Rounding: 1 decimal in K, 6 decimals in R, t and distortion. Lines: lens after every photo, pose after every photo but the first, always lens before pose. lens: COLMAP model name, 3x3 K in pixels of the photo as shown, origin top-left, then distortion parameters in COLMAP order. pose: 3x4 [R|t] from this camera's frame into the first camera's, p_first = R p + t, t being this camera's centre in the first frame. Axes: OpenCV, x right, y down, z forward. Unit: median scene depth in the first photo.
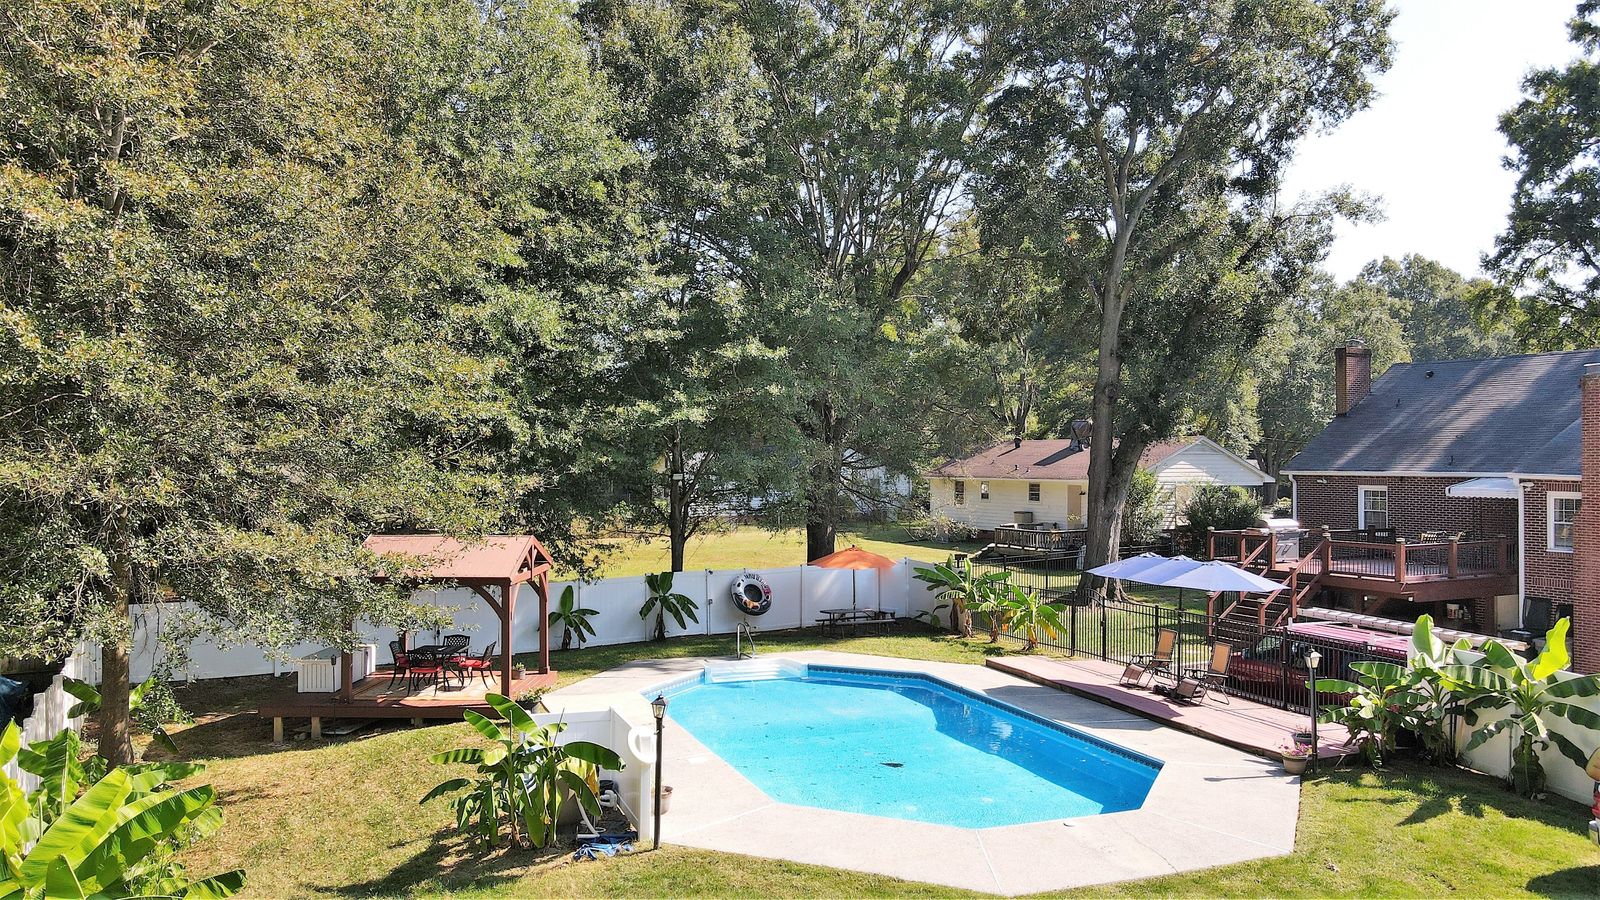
lens RADIAL K [[1133.8, 0, 800.0], [0, 1133.8, 450.0], [0, 0, 1]] dist [0.004121, 0.002127]
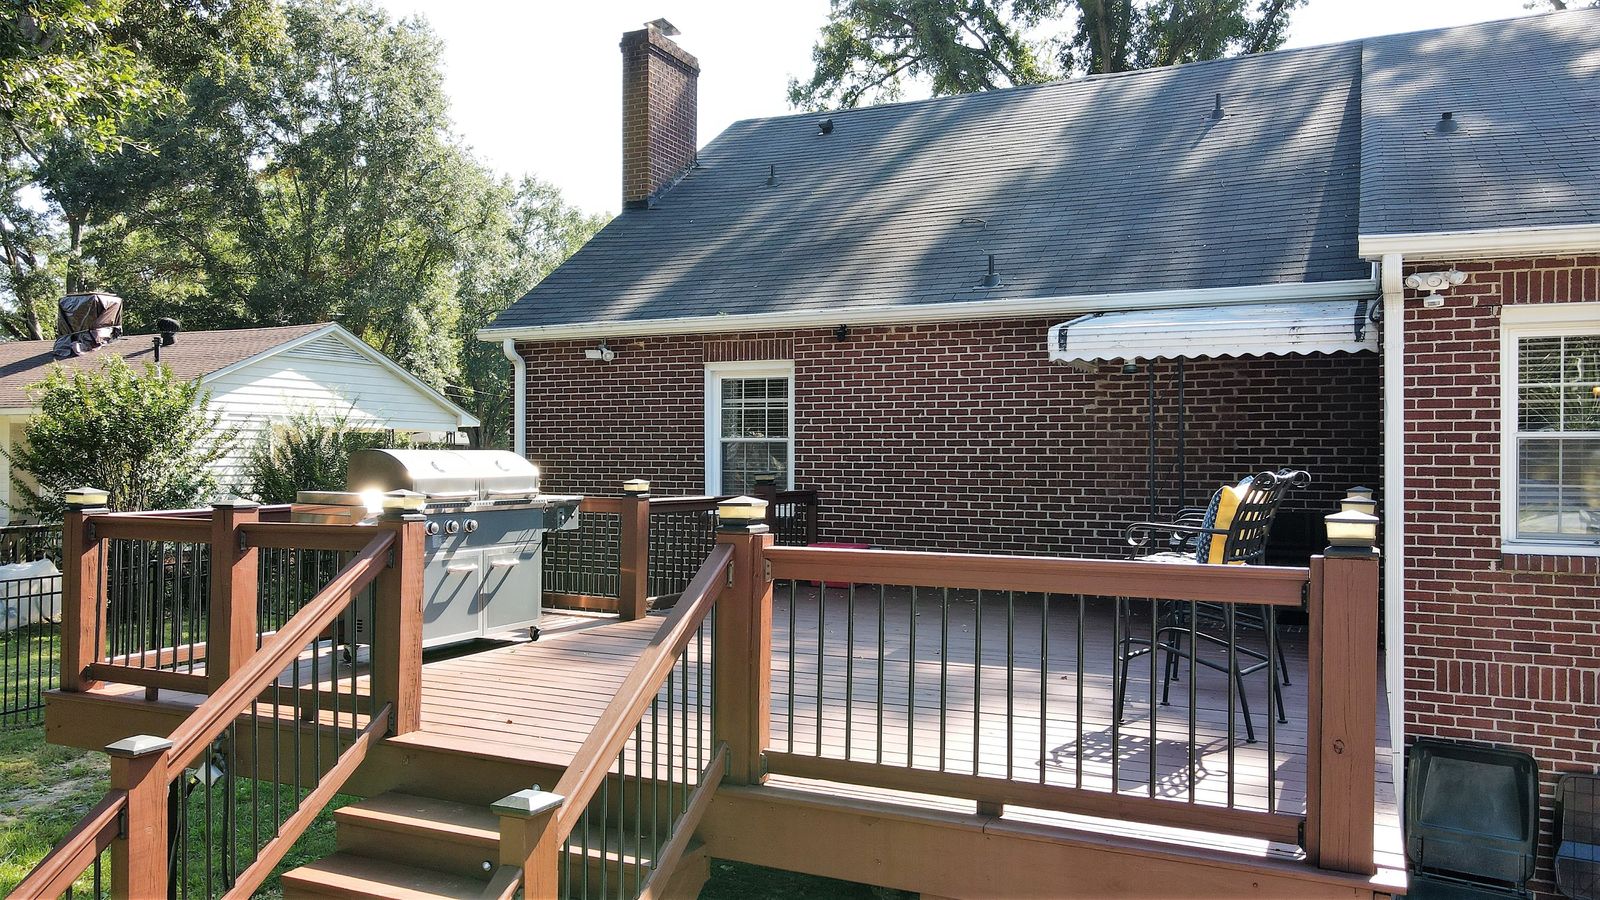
lens RADIAL K [[1133.8, 0, 800.0], [0, 1133.8, 450.0], [0, 0, 1]] dist [0.004121, 0.002127]
pose [[0.788342, 0.007243, 0.615195, 0.213013], [-0.011479, 0.999930, 0.002938, 0.037381], [-0.615130, -0.009378, 0.788370, 0.493915]]
